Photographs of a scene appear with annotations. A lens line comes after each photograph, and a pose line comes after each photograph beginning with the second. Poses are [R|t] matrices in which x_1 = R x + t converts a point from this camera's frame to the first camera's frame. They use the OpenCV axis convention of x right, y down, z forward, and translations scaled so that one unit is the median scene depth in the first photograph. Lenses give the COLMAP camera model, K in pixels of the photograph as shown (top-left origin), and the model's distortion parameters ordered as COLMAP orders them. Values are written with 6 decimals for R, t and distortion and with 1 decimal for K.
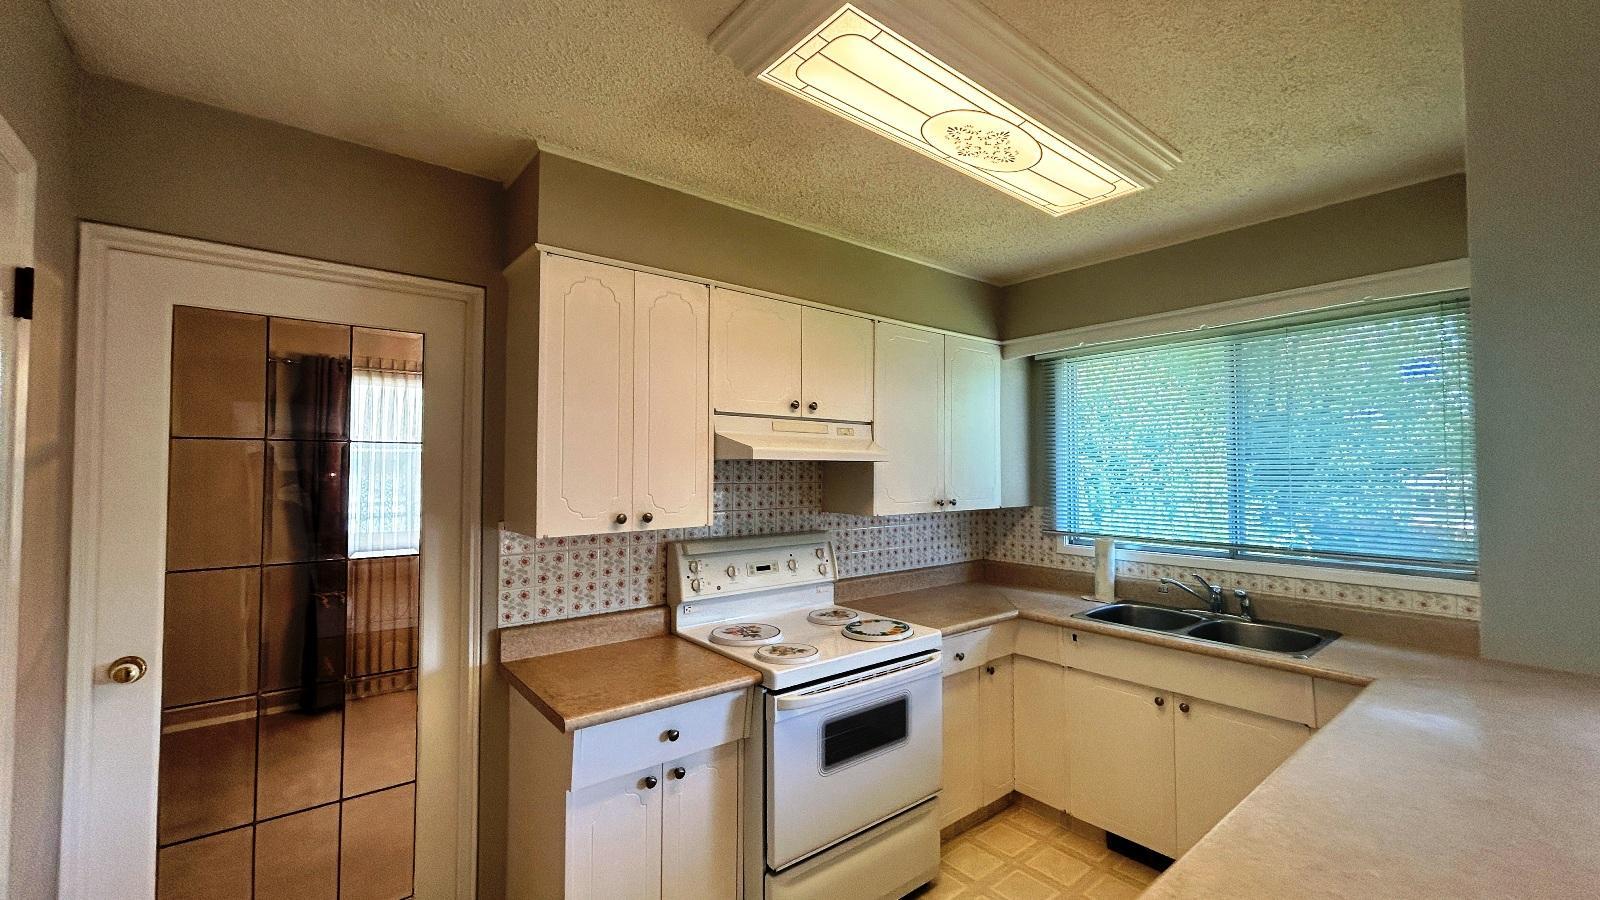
lens RADIAL K [[642.9, 0, 800.0], [0, 642.9, 450.0], [0, 0, 1]] dist [-0.000548, -0.000035]
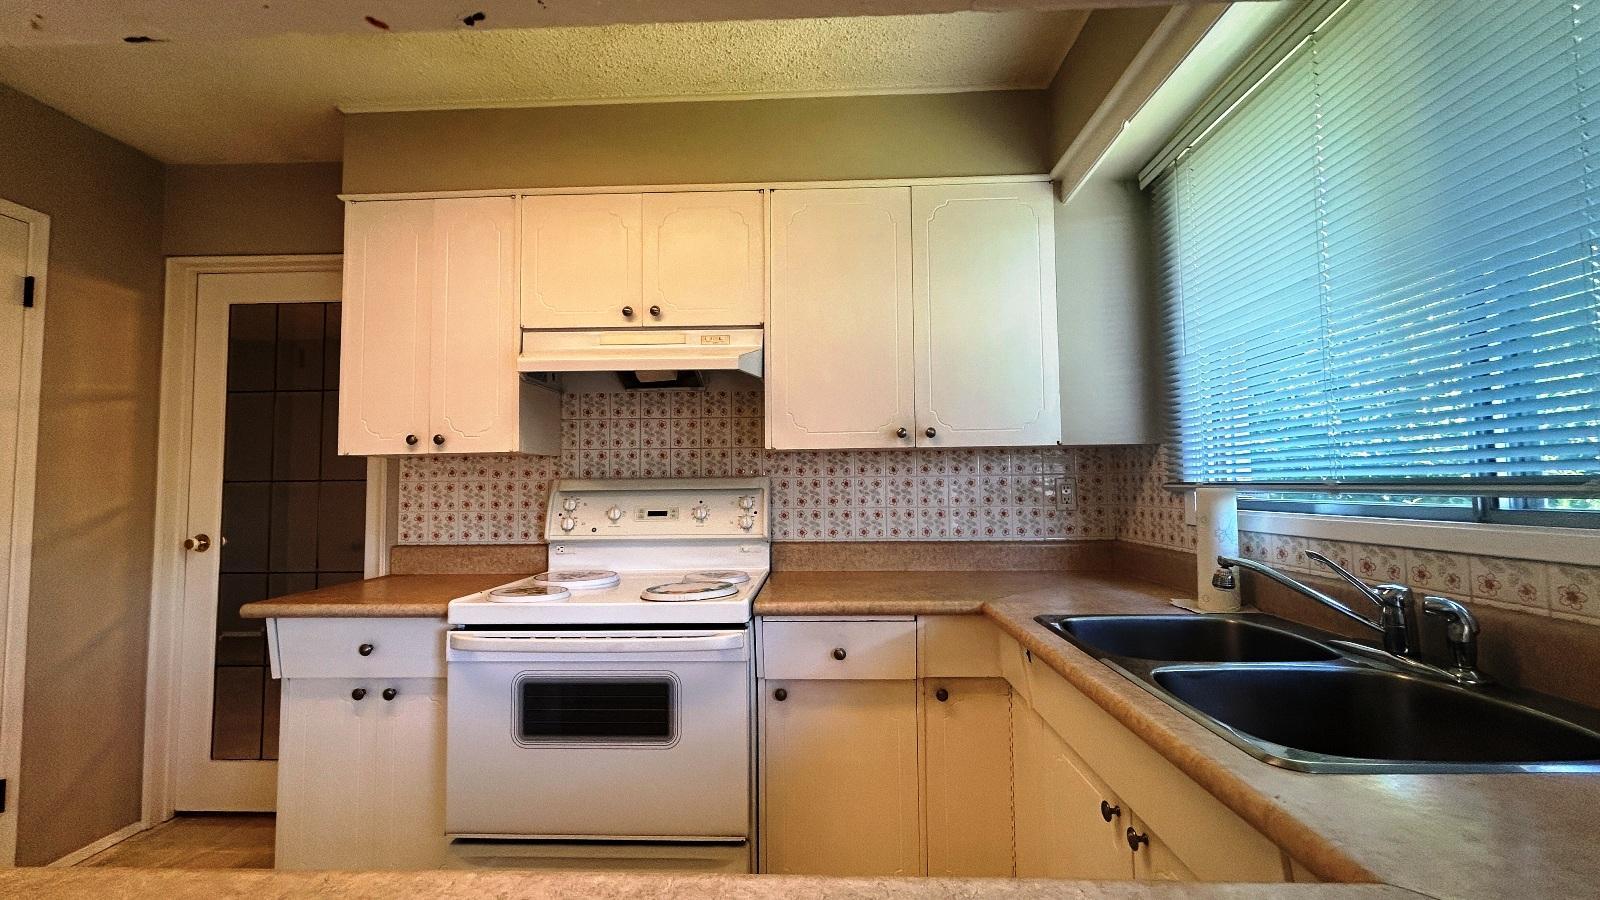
lens RADIAL K [[649.1, 0, 800.0], [0, 649.1, 450.0], [0, 0, 1]] dist [-0.001667, -0.000048]
pose [[0.756086, -0.044573, -0.652952, 0.694434], [0.031209, 0.998999, -0.032057, 0.141371], [0.653727, 0.003860, 0.756720, 0.500467]]
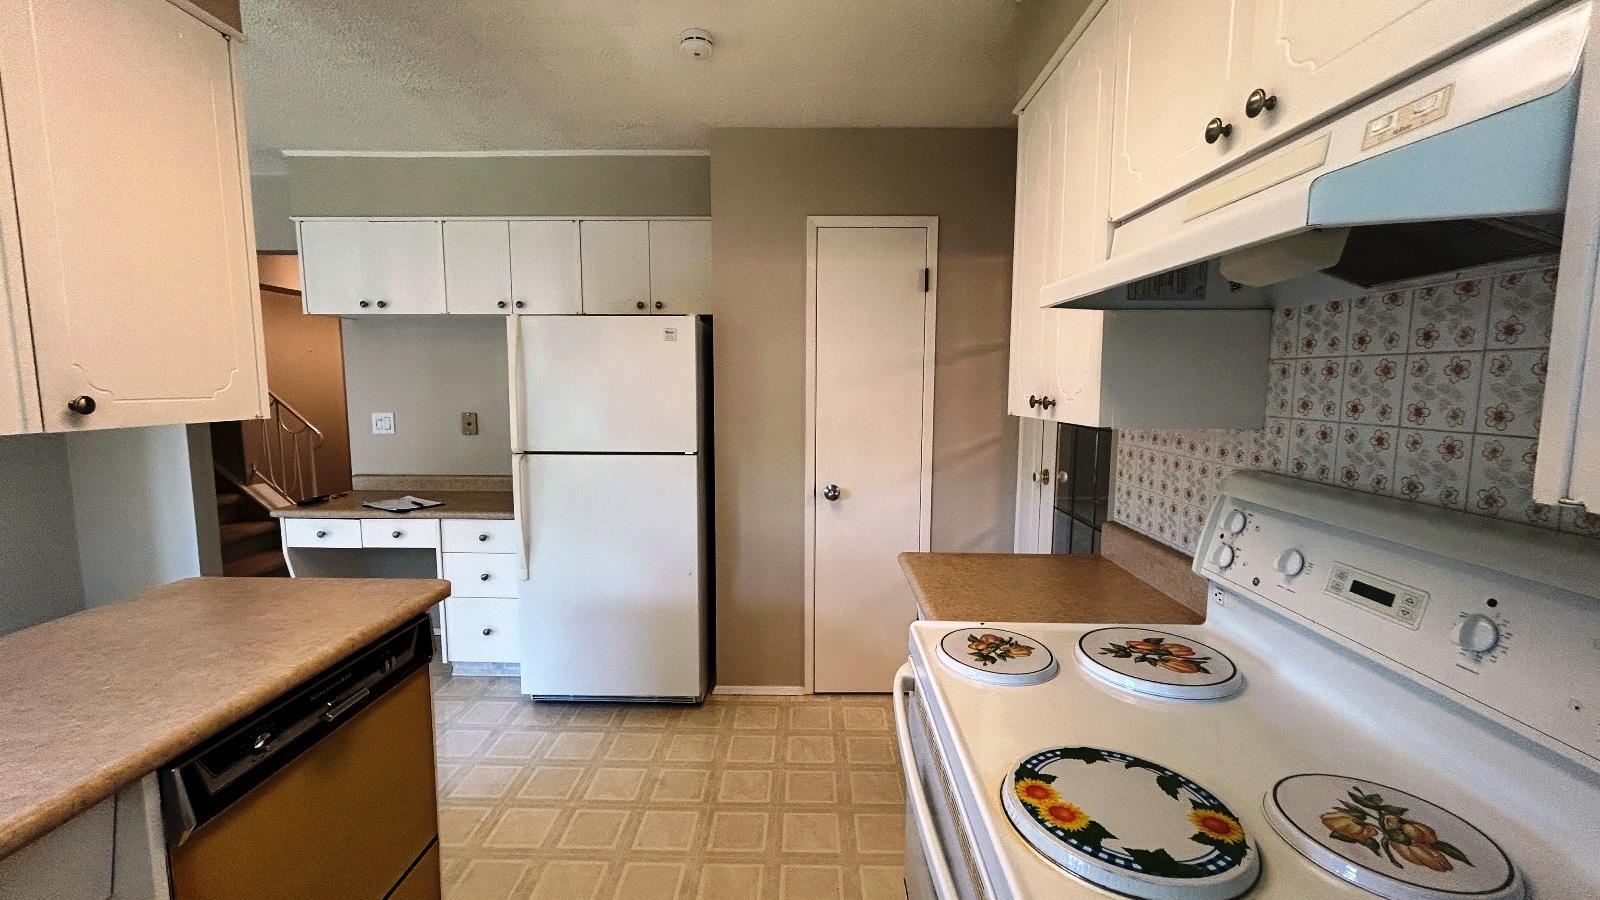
lens RADIAL K [[642.9, 0, 800.0], [0, 642.9, 450.0], [0, 0, 1]] dist [-0.000548, -0.000035]
pose [[-0.643133, 0.078249, -0.761746, 0.430864], [0.018012, 0.996036, 0.087109, 0.074235], [0.765543, 0.042302, -0.641993, 1.044497]]
